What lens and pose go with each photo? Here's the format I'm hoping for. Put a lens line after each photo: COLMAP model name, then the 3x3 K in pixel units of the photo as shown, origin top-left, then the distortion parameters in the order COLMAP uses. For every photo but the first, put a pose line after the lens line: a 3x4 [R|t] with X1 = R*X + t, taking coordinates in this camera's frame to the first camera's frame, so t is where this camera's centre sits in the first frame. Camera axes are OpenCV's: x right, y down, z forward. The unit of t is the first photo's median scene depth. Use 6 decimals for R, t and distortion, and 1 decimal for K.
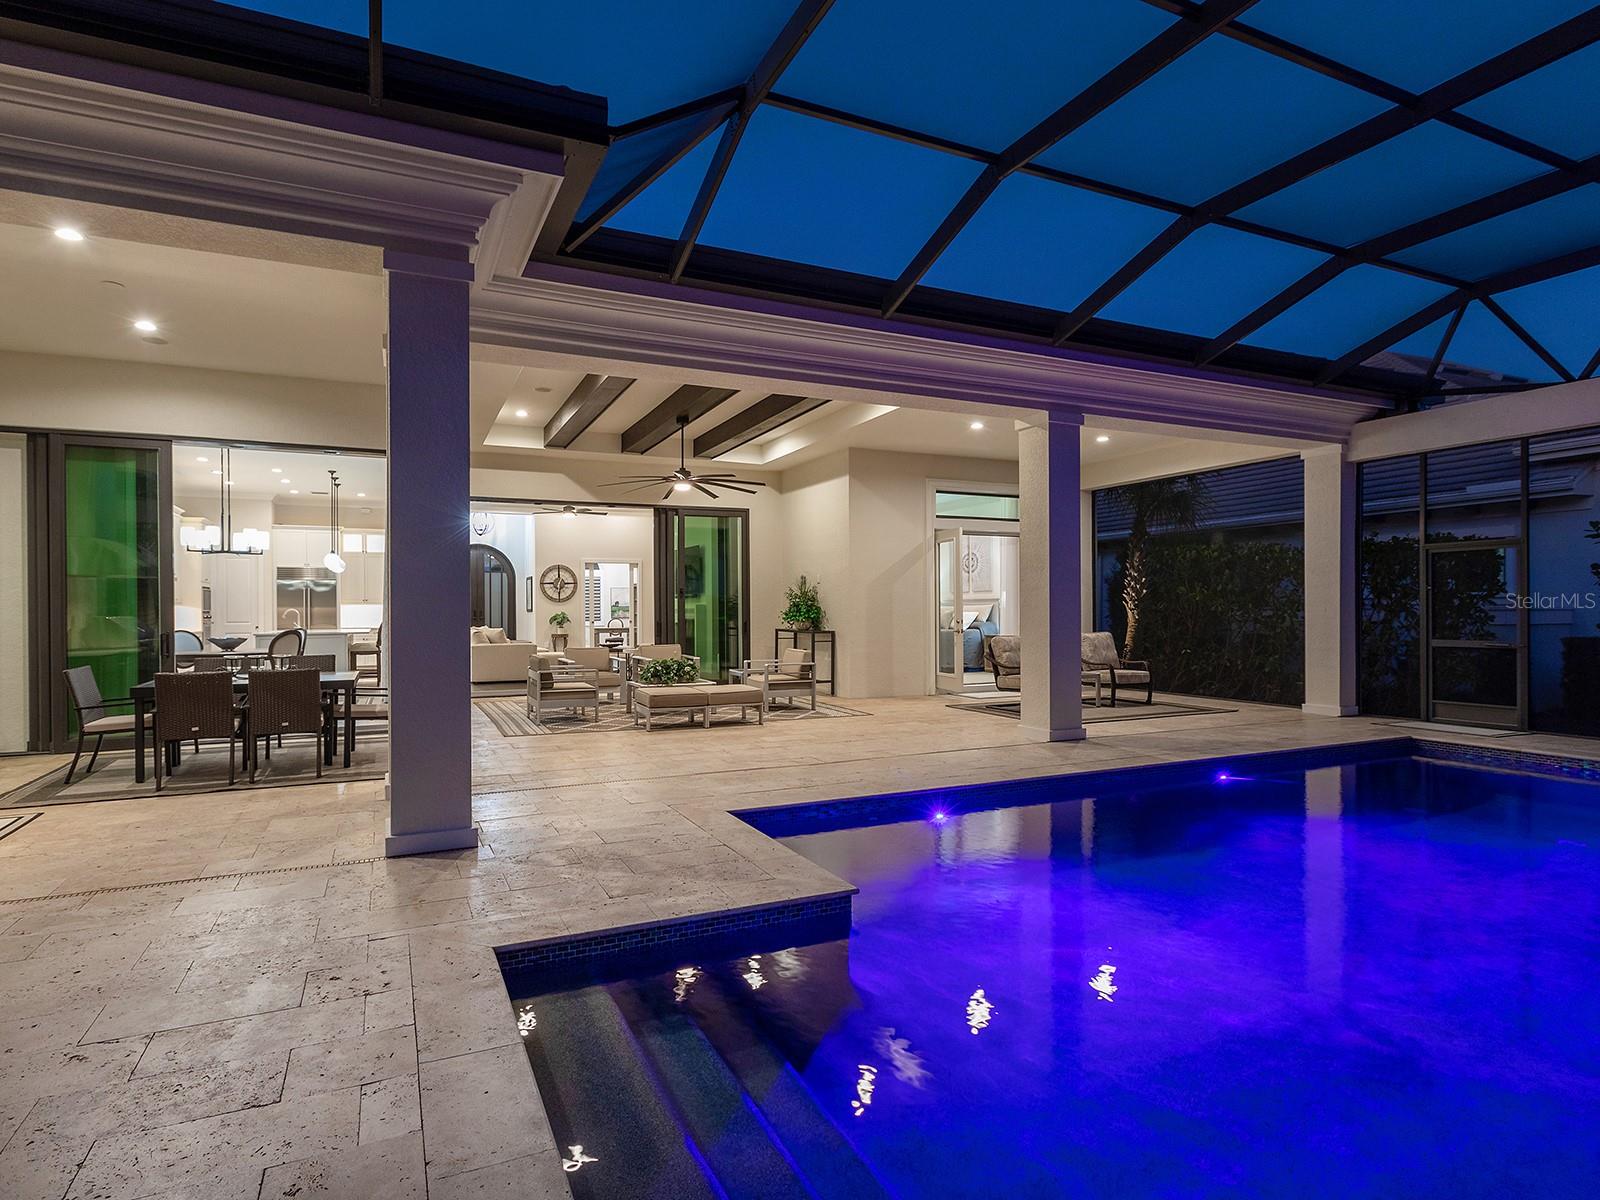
lens RADIAL K [[889.4, 0, 805.1], [0, 889.4, 655.6], [0, 0, 1]] dist [0.000983, 0.000194]
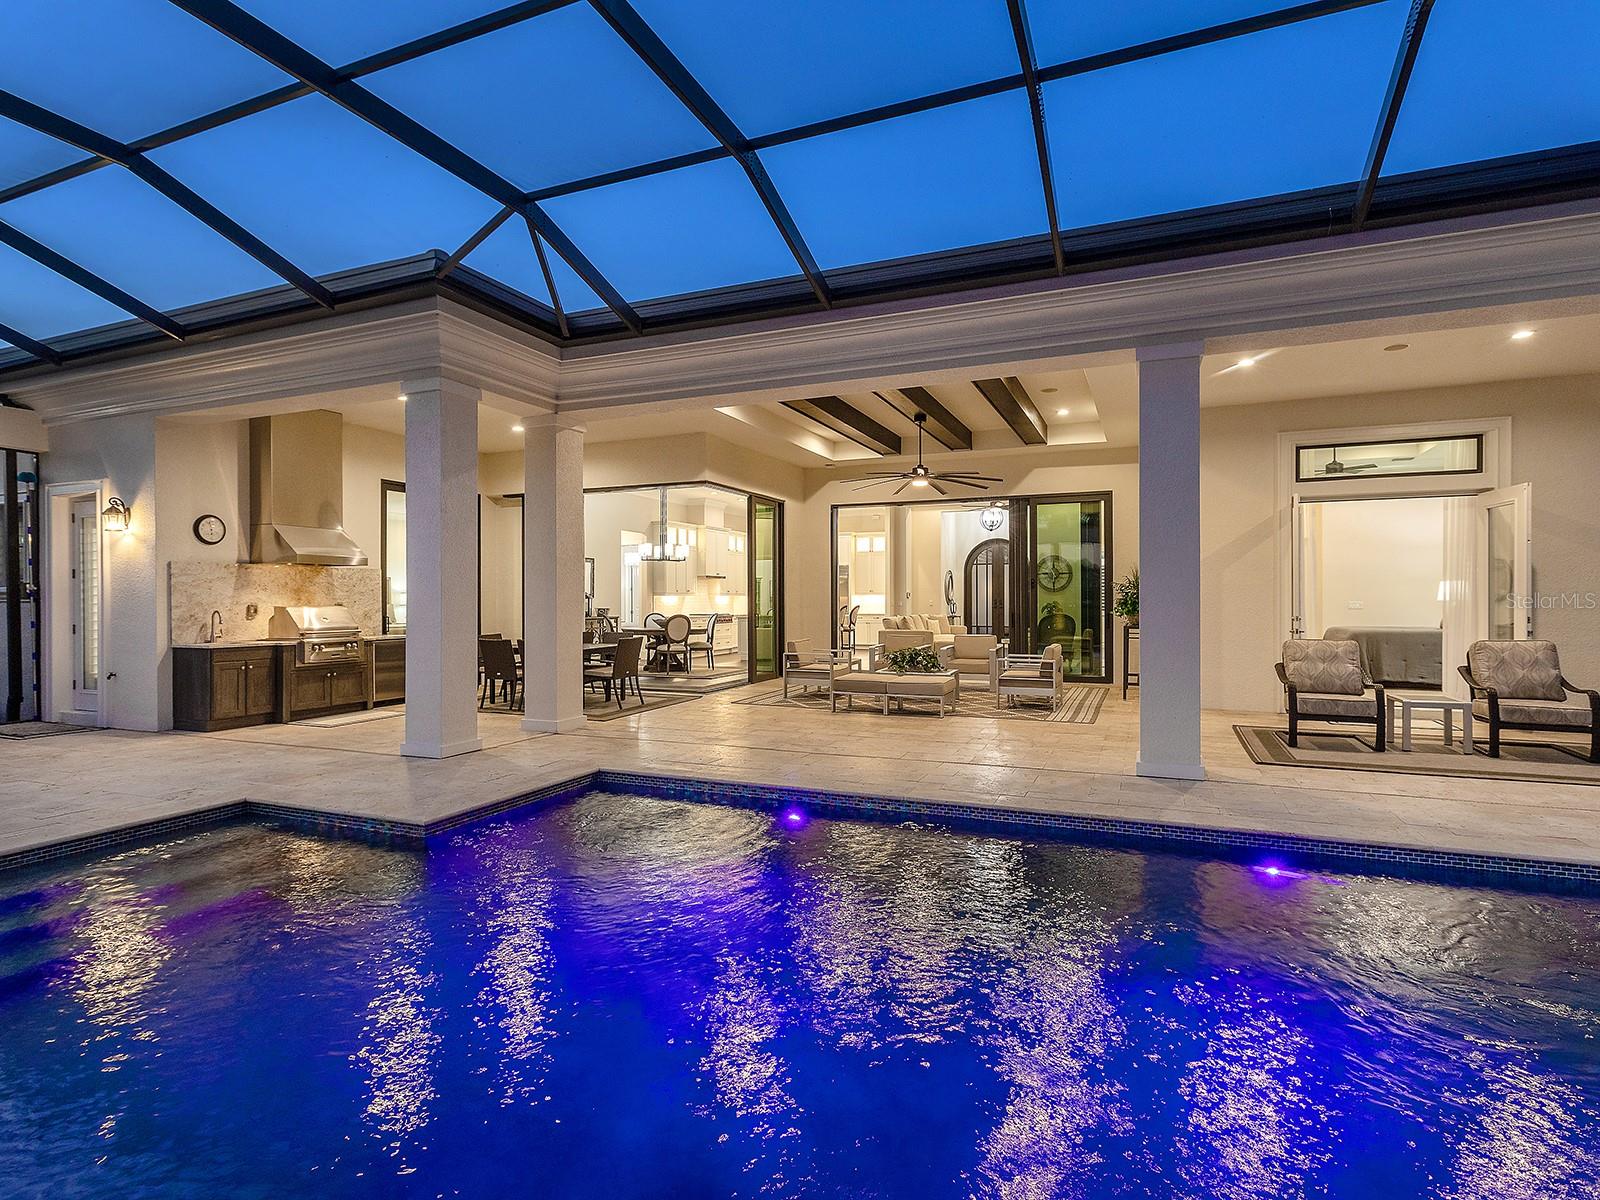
lens RADIAL K [[840.6, 0, 796.3], [0, 840.6, 606.5], [0, 0, 1]] dist [-0.013488, 0.011478]
pose [[0.664955, 0.008558, -0.746835, 0.460877], [-0.037866, 0.999035, -0.022267, -0.016953], [0.745923, 0.043086, 0.664637, 0.224656]]
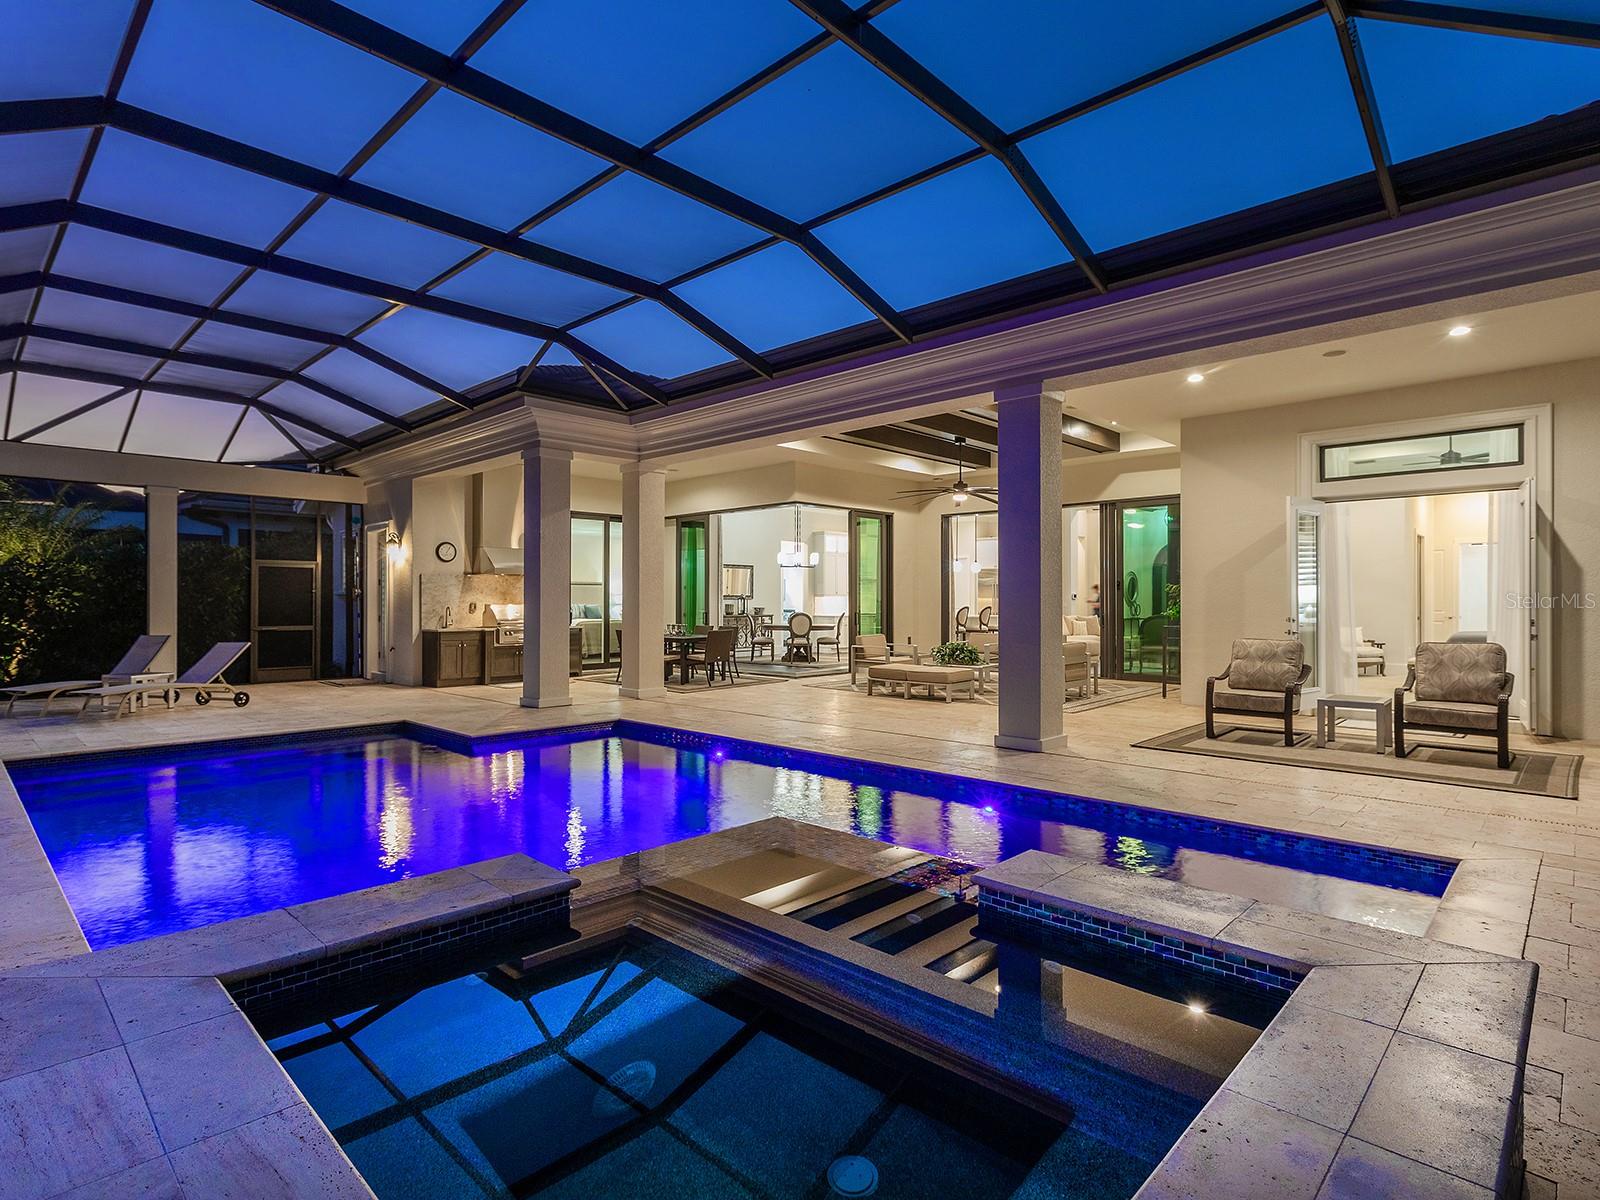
lens RADIAL K [[840.6, 0, 778.7], [0, 840.6, 608.5], [0, 0, 1]] dist [-0.013488, 0.011478]
pose [[0.355763, 0.012570, -0.934492, 0.749570], [-0.047209, 0.998875, -0.004536, -0.025076], [0.933383, 0.045731, 0.355956, 0.360090]]
